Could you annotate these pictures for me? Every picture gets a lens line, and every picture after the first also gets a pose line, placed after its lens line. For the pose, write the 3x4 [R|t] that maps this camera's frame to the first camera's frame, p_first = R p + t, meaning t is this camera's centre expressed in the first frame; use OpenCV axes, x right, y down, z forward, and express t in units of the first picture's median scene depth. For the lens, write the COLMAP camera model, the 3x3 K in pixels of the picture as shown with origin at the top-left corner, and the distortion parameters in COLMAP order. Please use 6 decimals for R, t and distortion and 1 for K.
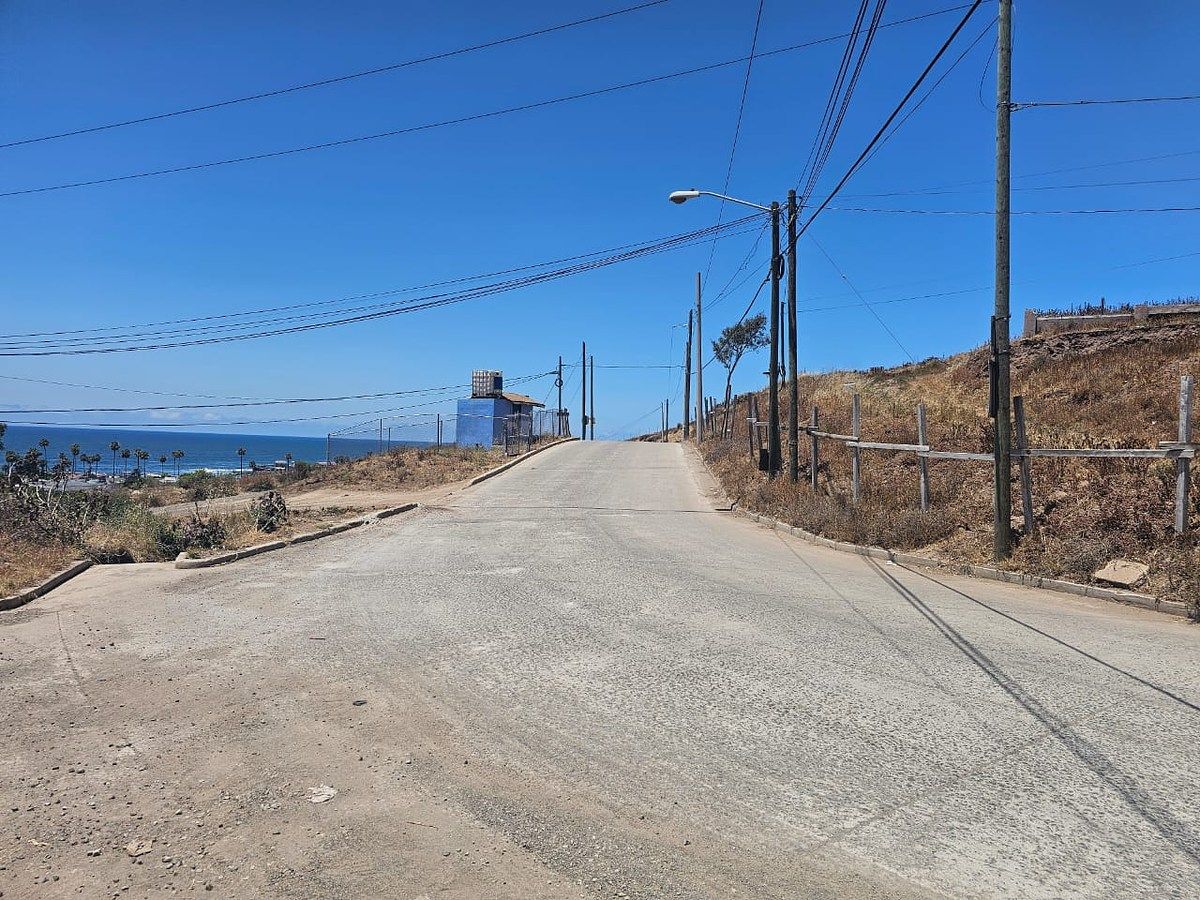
lens RADIAL K [[913.8, 0, 600.6], [0, 913.8, 399.5], [0, 0, 1]] dist [0.002979, -0.000496]
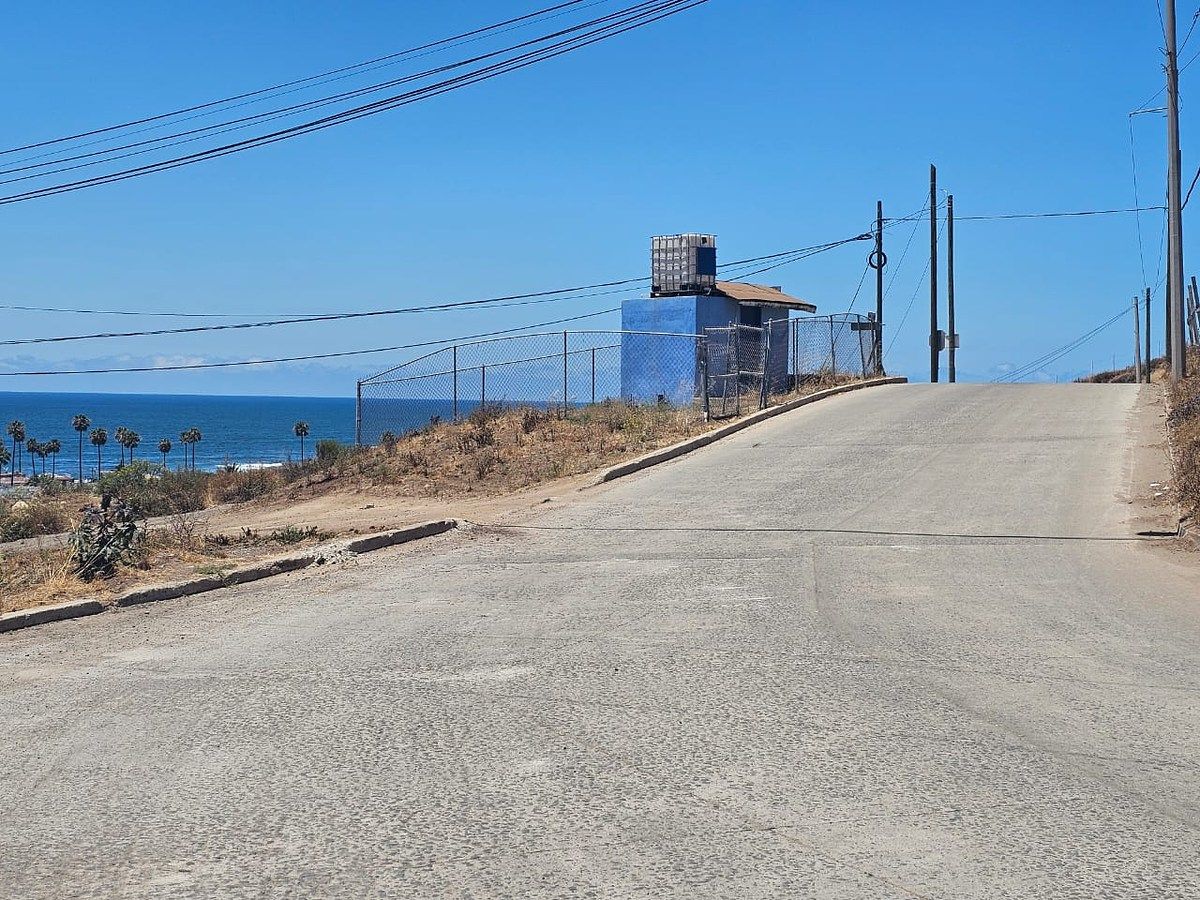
lens RADIAL K [[1761.7, 0, 634.1], [0, 1761.7, 451.5], [0, 0, 1]] dist [0.281814, -0.894205]
pose [[0.953840, -0.015273, -0.299926, 0.125406], [0.034552, 0.997655, 0.059079, 0.025243], [0.298320, -0.066715, 0.952131, 0.156174]]
